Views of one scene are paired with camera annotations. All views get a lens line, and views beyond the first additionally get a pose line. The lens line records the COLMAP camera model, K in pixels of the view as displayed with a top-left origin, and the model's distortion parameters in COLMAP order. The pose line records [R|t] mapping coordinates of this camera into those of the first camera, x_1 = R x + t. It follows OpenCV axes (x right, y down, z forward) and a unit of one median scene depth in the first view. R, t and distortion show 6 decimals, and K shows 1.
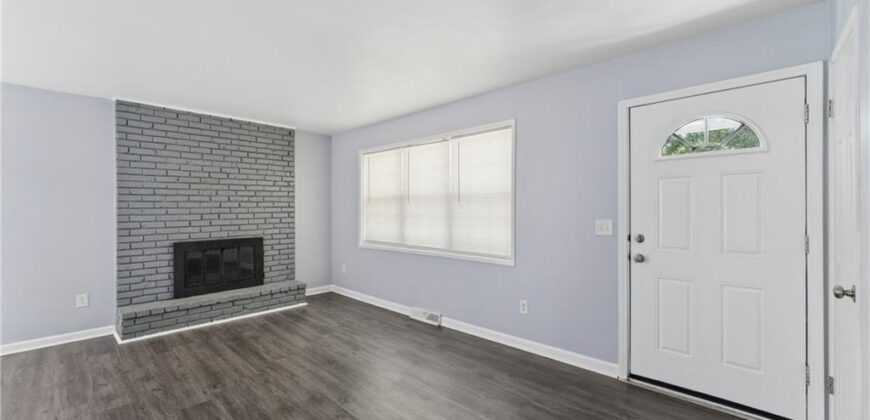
lens RADIAL K [[346.3, 0, 435.9], [0, 346.3, 210.7], [0, 0, 1]] dist [-0.002874, 0.000001]
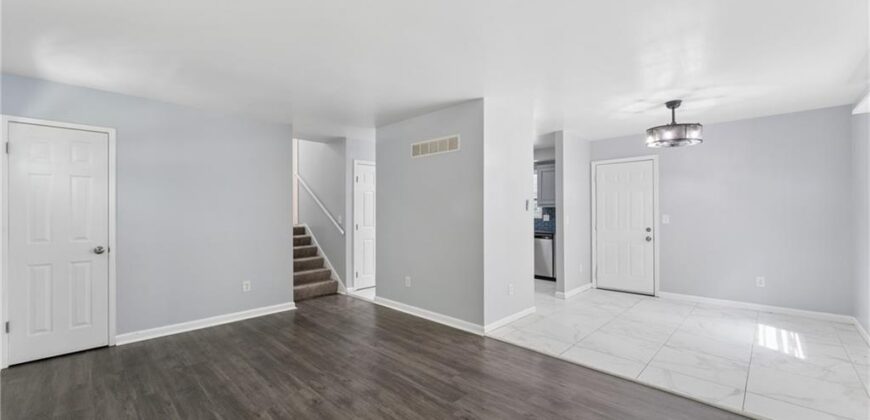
lens RADIAL K [[346.3, 0, 435.5], [0, 346.3, 210.1], [0, 0, 1]] dist [-0.002874, 0.000001]
pose [[-0.999872, 0.008436, 0.013601, -0.371640], [0.008419, 0.999964, -0.001331, 0.000880], [-0.013612, -0.001217, -0.999907, 1.181959]]
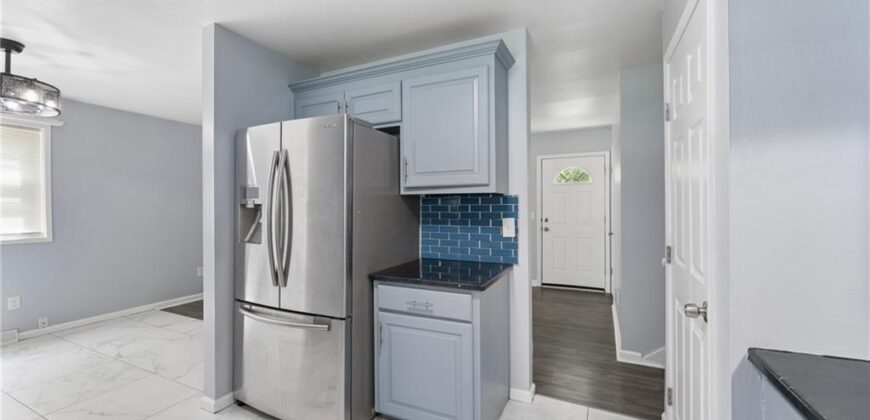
lens RADIAL K [[346.3, 0, 432.9], [0, 346.3, 207.2], [0, 0, 1]] dist [-0.002874, 0.000001]
pose [[0.952723, -0.000607, 0.303839, -0.481990], [0.001645, 0.999994, -0.003163, 0.003503], [-0.303835, 0.003513, 0.952718, -0.550500]]
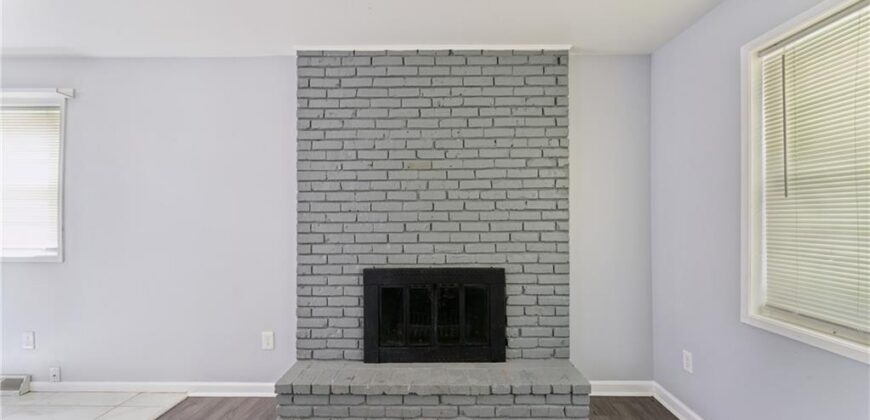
lens RADIAL K [[346.3, 0, 438.1], [0, 346.3, 211.0], [0, 0, 1]] dist [-0.002874, 0.000001]
pose [[0.677567, -0.004839, -0.735446, -0.218472], [-0.005572, 0.999916, -0.011713, -0.002816], [0.735440, 0.012034, 0.677483, 0.669352]]
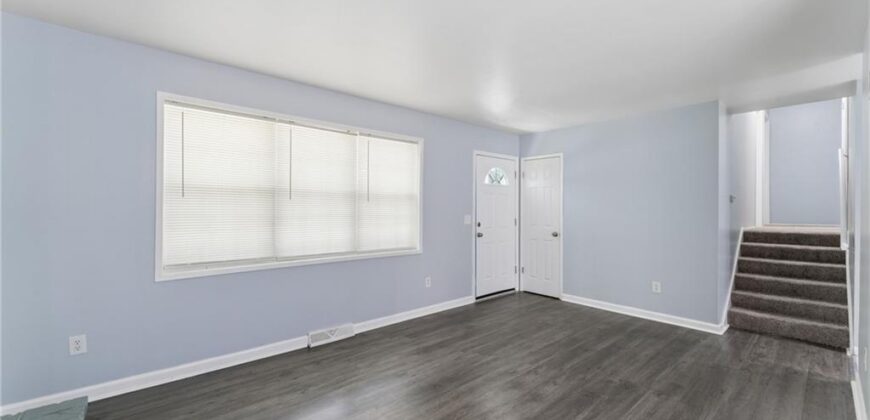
lens RADIAL K [[346.3, 0, 431.9], [0, 346.3, 209.1], [0, 0, 1]] dist [-0.002874, 0.000001]
pose [[0.103973, 0.002007, 0.994578, -0.862985], [-0.000675, 0.999998, -0.001947, -0.000563], [-0.994580, -0.000468, 0.103974, 0.683818]]
